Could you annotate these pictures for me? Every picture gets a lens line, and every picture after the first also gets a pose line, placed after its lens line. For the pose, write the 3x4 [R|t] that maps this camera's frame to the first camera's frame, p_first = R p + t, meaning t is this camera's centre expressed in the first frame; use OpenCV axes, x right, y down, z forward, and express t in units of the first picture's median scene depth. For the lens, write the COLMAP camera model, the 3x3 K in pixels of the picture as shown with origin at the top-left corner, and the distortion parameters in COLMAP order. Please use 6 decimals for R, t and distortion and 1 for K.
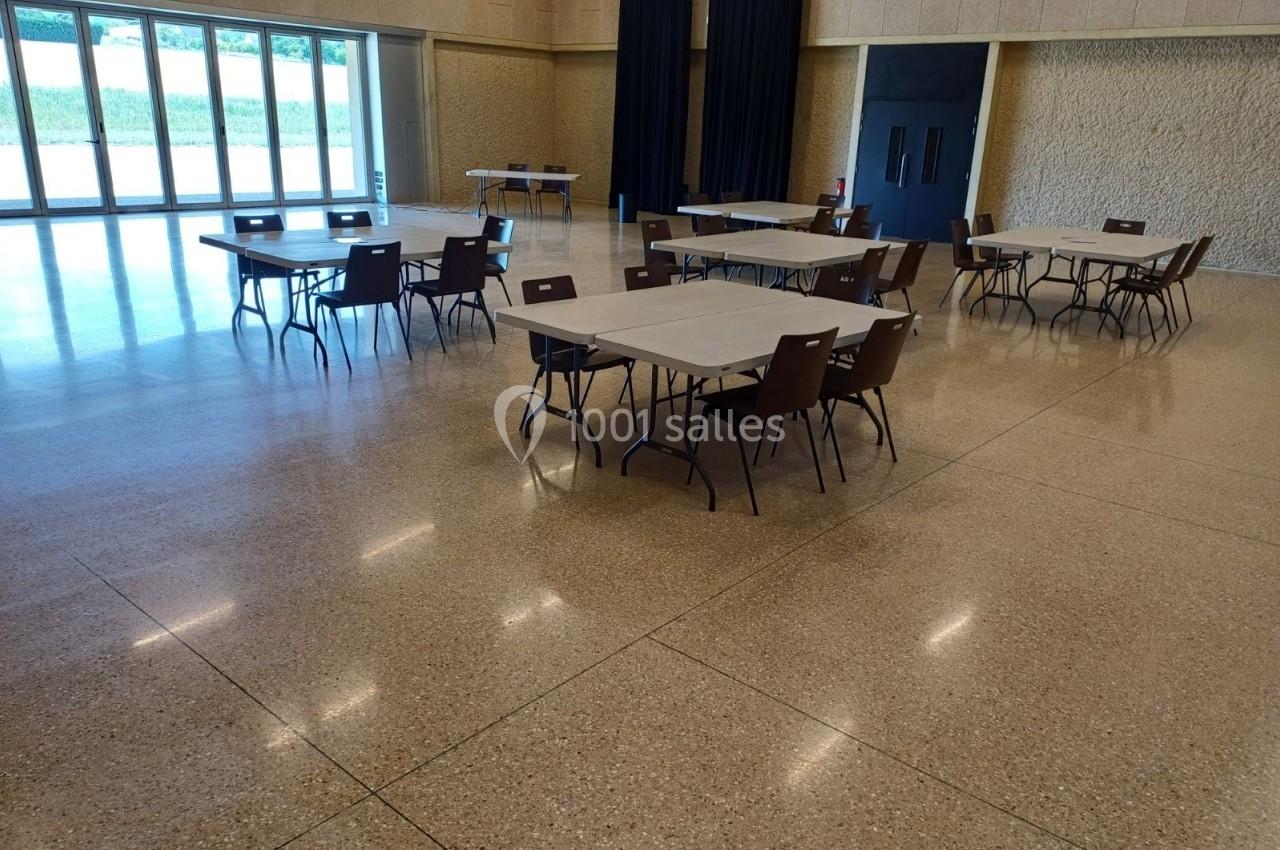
lens RADIAL K [[928.9, 0, 640.0], [0, 928.9, 425.0], [0, 0, 1]] dist [0.000610, -0.005181]
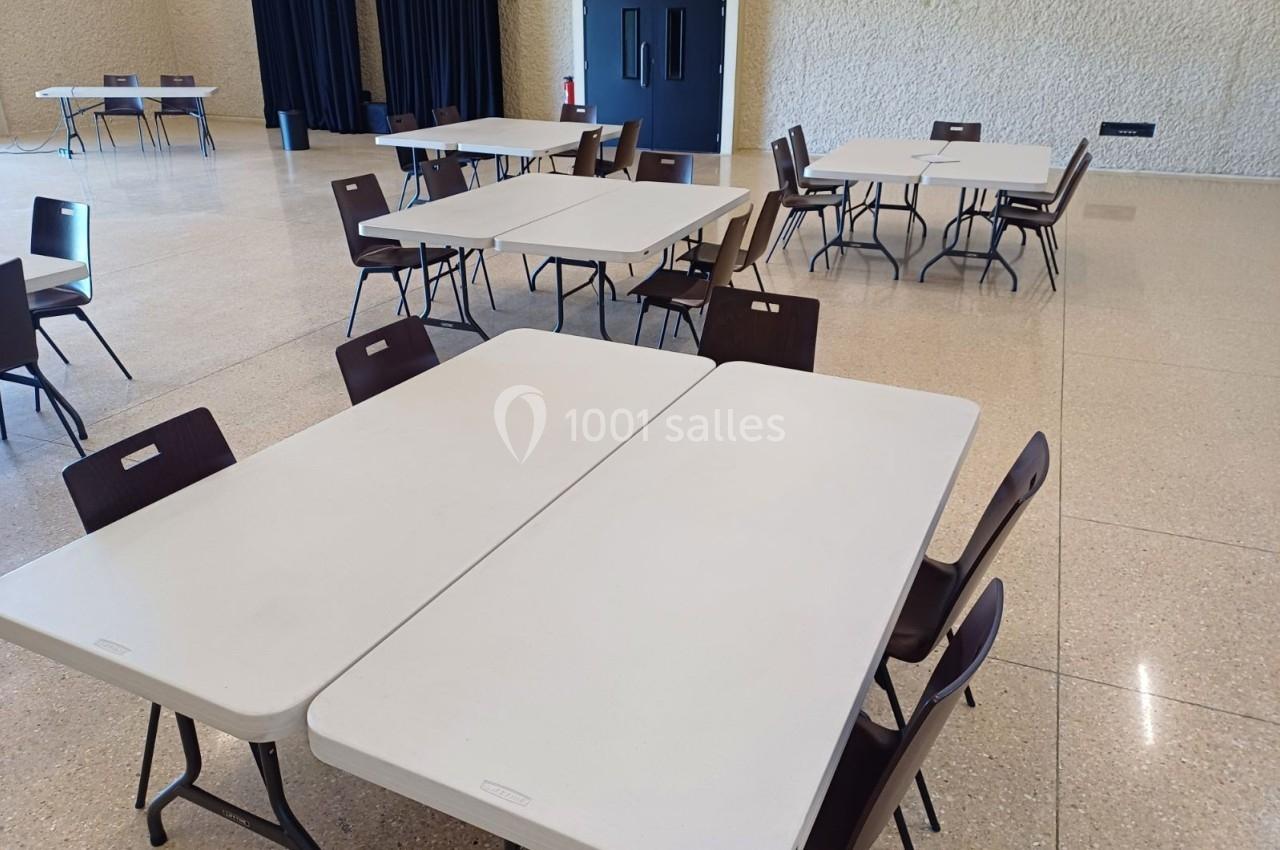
lens RADIAL K [[937.9, 0, 640.0], [0, 937.9, 425.0], [0, 0, 1]] dist [0.050802, -0.061368]
pose [[0.945655, -0.151650, 0.287643, -0.005637], [0.121324, 0.985262, 0.120583, -0.065518], [-0.301690, -0.079132, 0.950116, 0.198885]]
